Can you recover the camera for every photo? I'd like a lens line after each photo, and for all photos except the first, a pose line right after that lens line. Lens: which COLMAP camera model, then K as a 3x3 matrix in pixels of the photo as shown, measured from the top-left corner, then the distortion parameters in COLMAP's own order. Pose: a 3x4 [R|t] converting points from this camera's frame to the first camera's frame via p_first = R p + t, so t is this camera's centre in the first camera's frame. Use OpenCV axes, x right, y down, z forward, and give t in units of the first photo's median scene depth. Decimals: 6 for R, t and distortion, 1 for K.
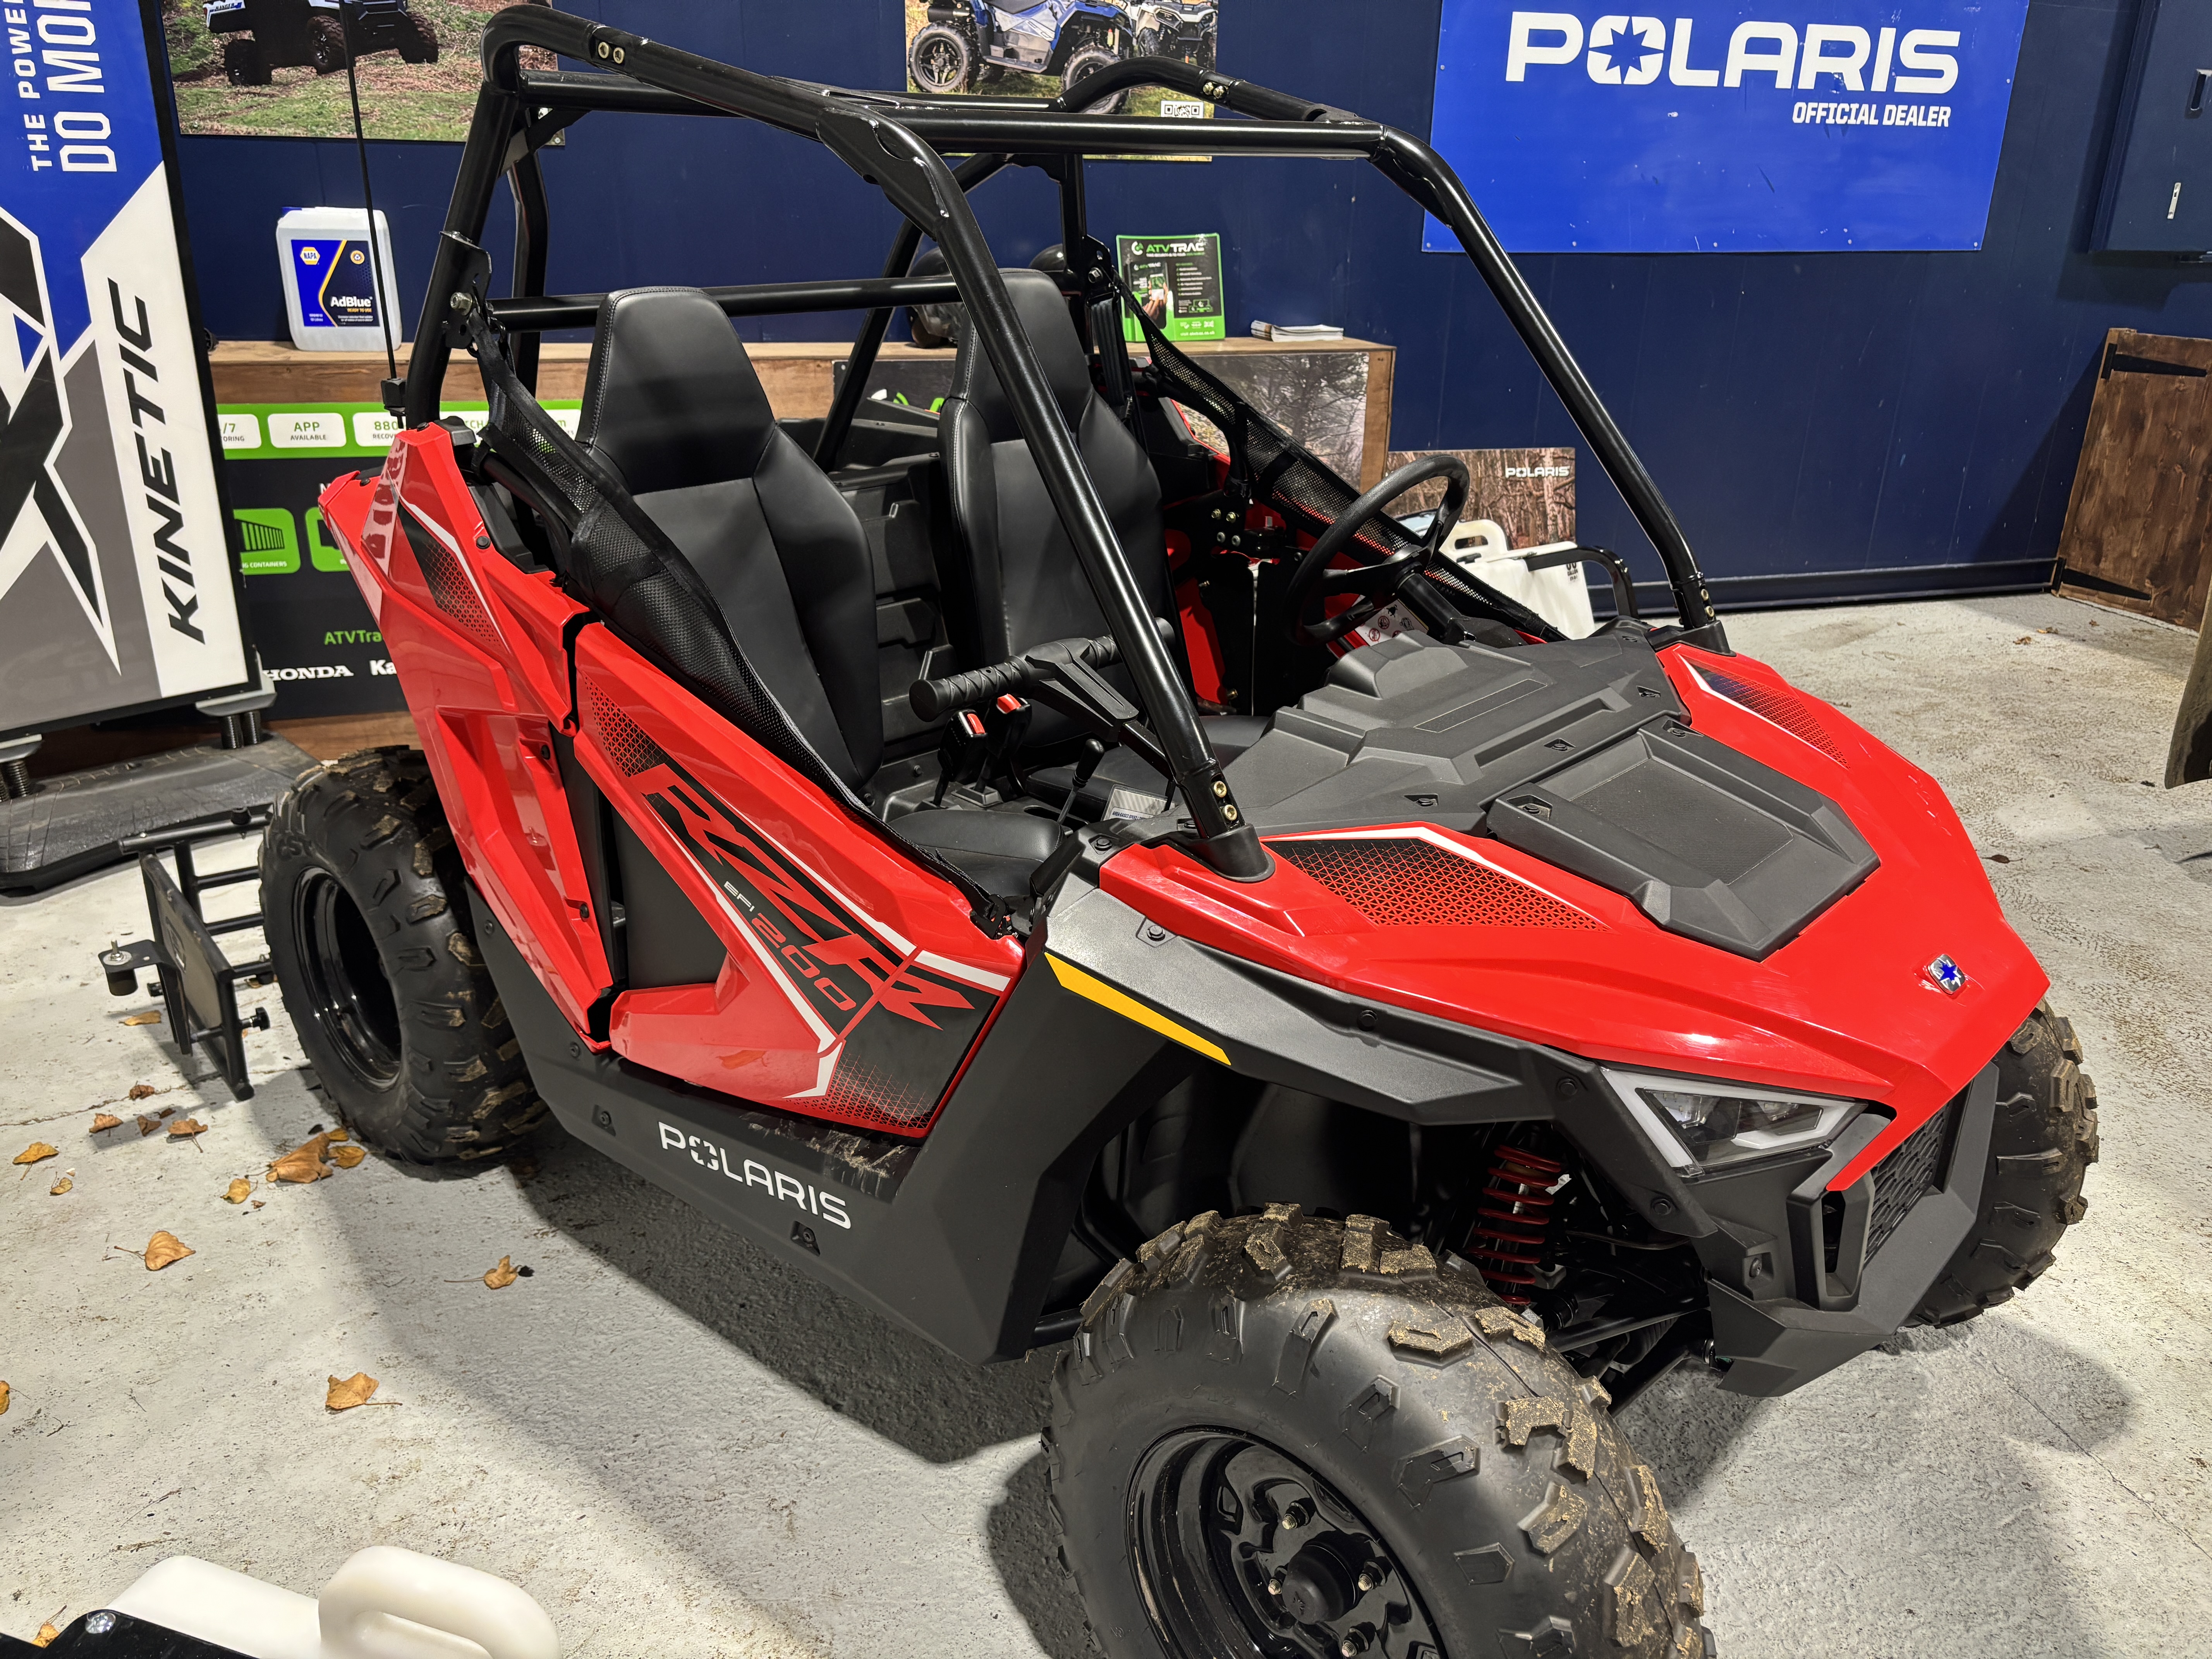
lens RADIAL K [[1682.5, 0, 1081.9], [0, 1682.5, 823.7], [0, 0, 1]] dist [0.059437, -0.066718]
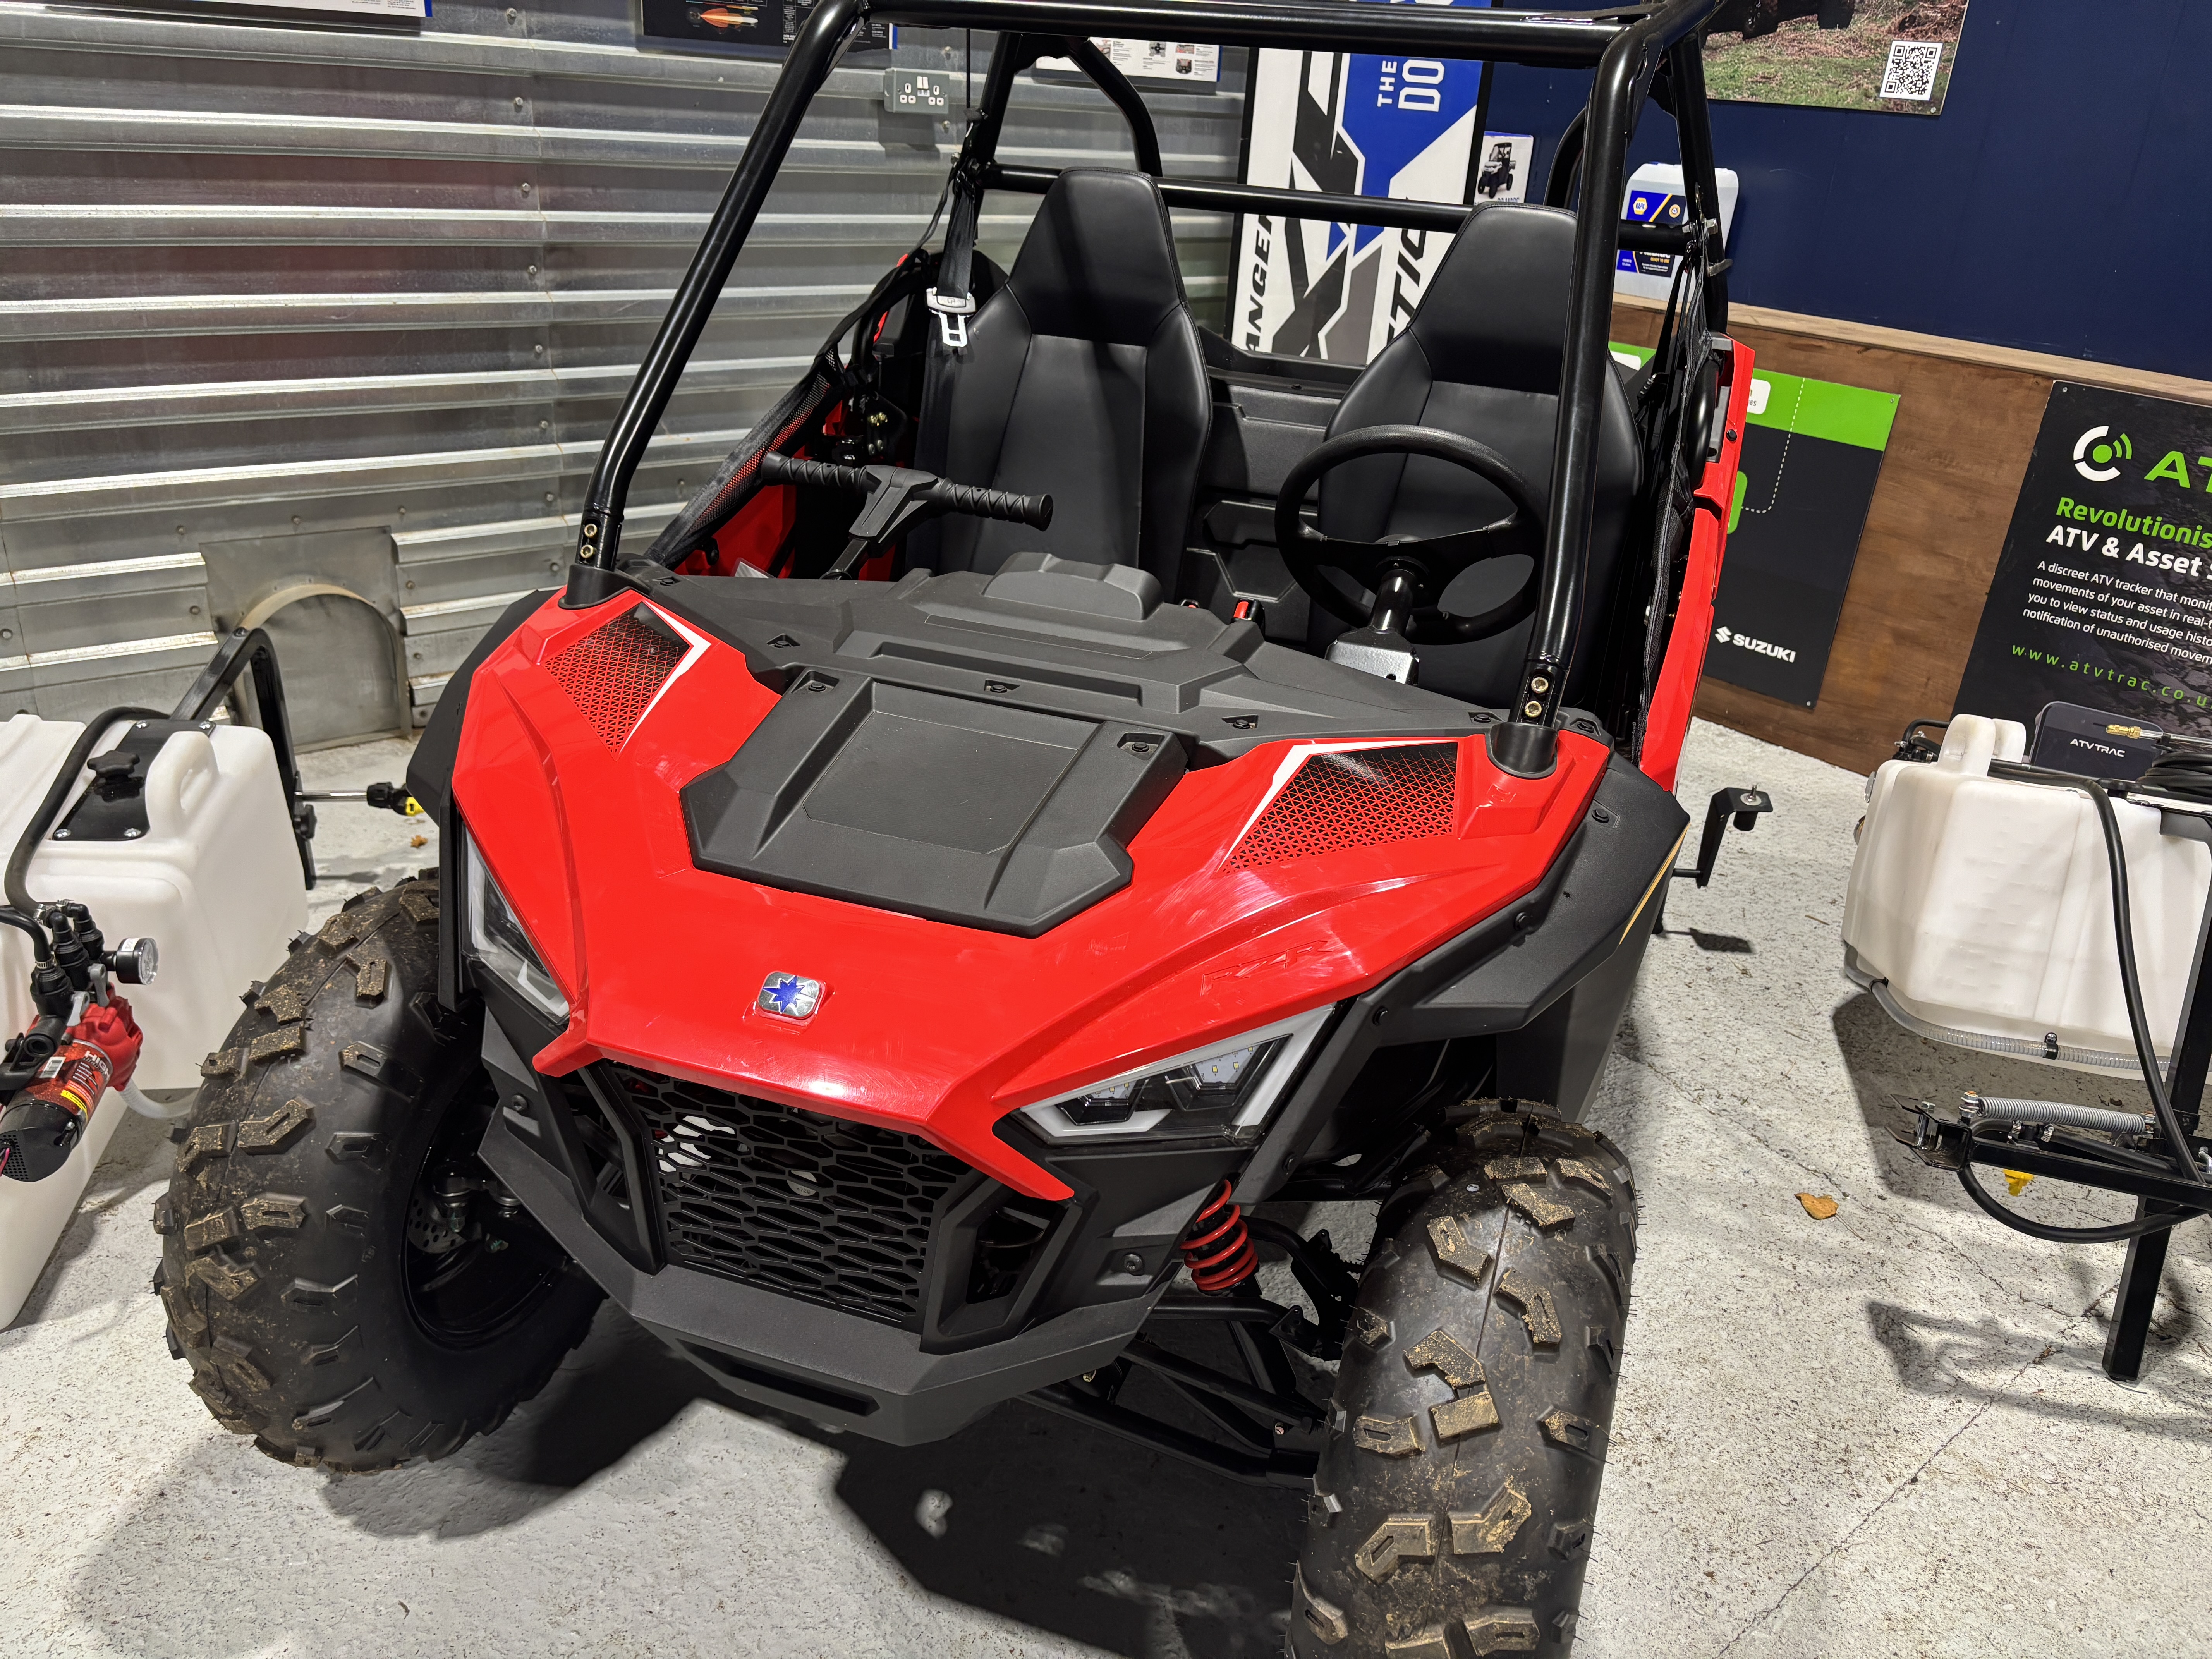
lens RADIAL K [[1662.1, 0, 1106.0], [0, 1662.1, 829.5], [0, 0, 1]] dist [0.070980, -0.076293]
pose [[0.357648, 0.390780, -0.848162, 0.576791], [-0.401415, 0.884379, 0.238200, -0.113537], [0.843181, 0.255273, 0.473161, 0.346117]]
